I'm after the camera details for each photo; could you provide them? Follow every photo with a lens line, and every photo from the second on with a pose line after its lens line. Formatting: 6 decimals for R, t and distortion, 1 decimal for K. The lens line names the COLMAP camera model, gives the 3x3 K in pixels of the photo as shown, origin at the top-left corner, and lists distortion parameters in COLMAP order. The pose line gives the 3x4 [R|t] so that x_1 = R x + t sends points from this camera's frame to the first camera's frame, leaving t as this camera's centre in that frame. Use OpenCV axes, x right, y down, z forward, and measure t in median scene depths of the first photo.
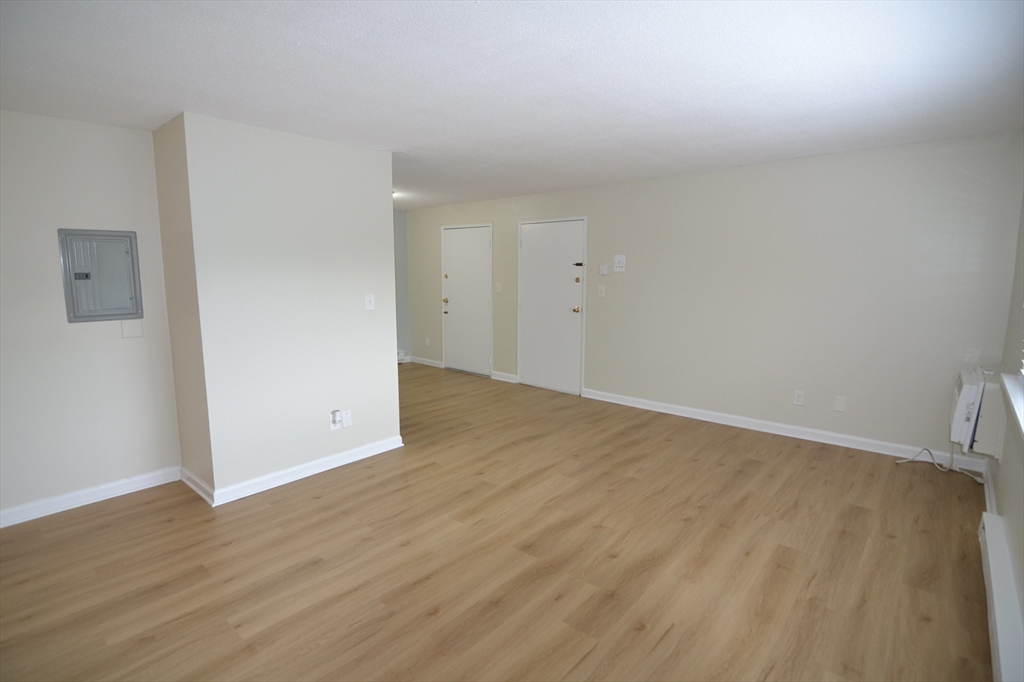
lens RADIAL K [[491.5, 0, 512.1], [0, 491.5, 328.0], [0, 0, 1]] dist [-0.018661, -0.001503]
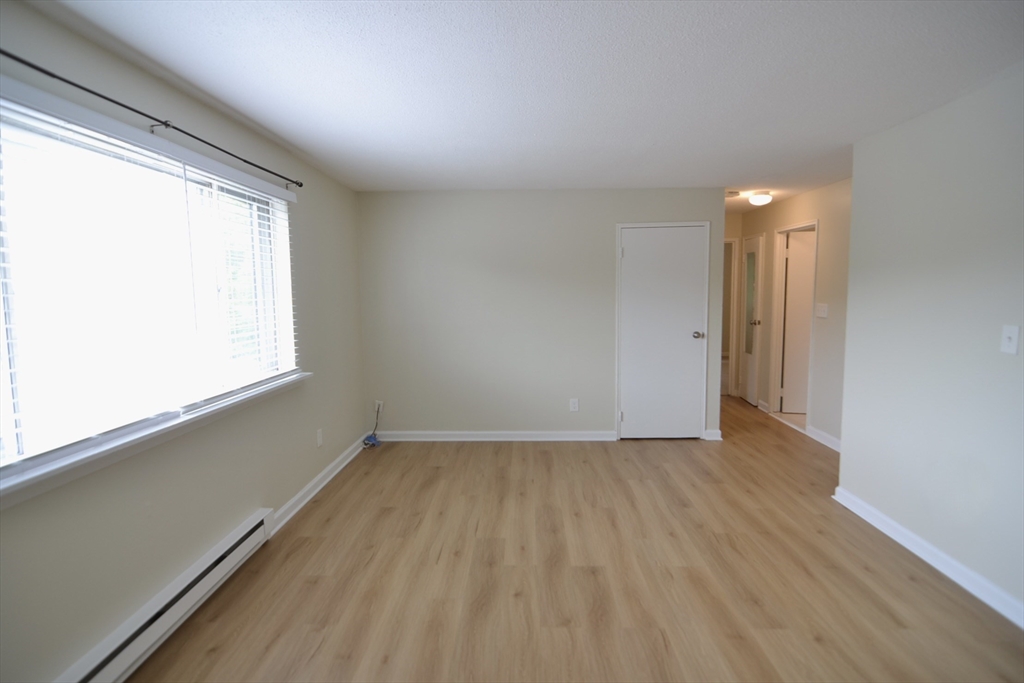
lens RADIAL K [[520.6, 0, 512.0], [0, 520.6, 341.5], [0, 0, 1]] dist [0.001750, -0.013979]
pose [[-0.766762, 0.081601, -0.636724, 0.612378], [-0.060188, 0.978379, 0.197868, -0.155153], [0.639104, 0.190041, -0.745272, 1.240871]]
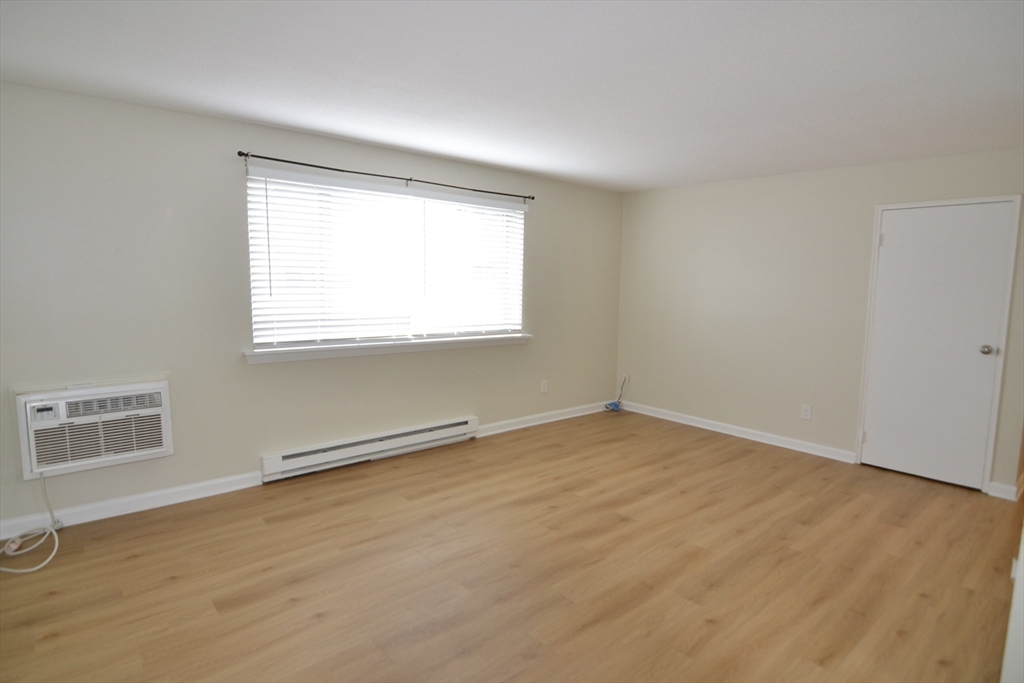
lens RADIAL K [[561.1, 0, 512.0], [0, 561.1, 341.5], [0, 0, 1]] dist [-0.001424, -0.017730]
pose [[-0.989983, -0.028683, 0.138239, 0.094642], [0.003451, 0.973937, 0.226794, -0.195186], [-0.141142, 0.224999, -0.964082, 1.719811]]
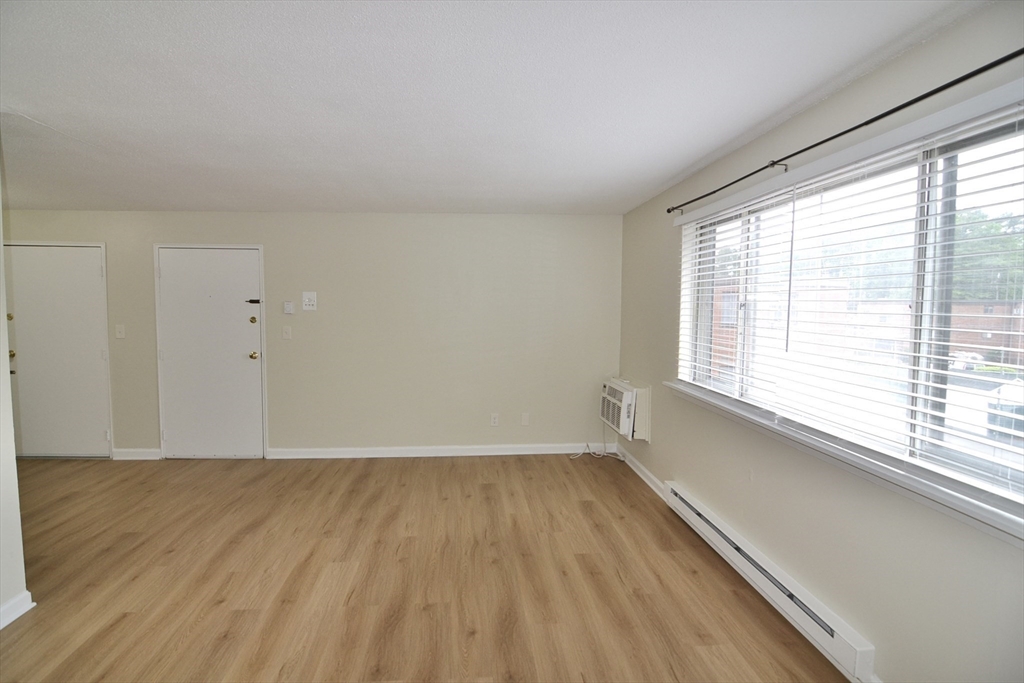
lens RADIAL K [[482.5, 0, 489.0], [0, 482.5, 338.7], [0, 0, 1]] dist [-0.001988, -0.013600]
pose [[0.713546, -0.042096, 0.699343, -0.270536], [0.077080, 0.996851, -0.018641, -0.035009], [-0.696356, 0.067206, 0.714543, 0.241339]]
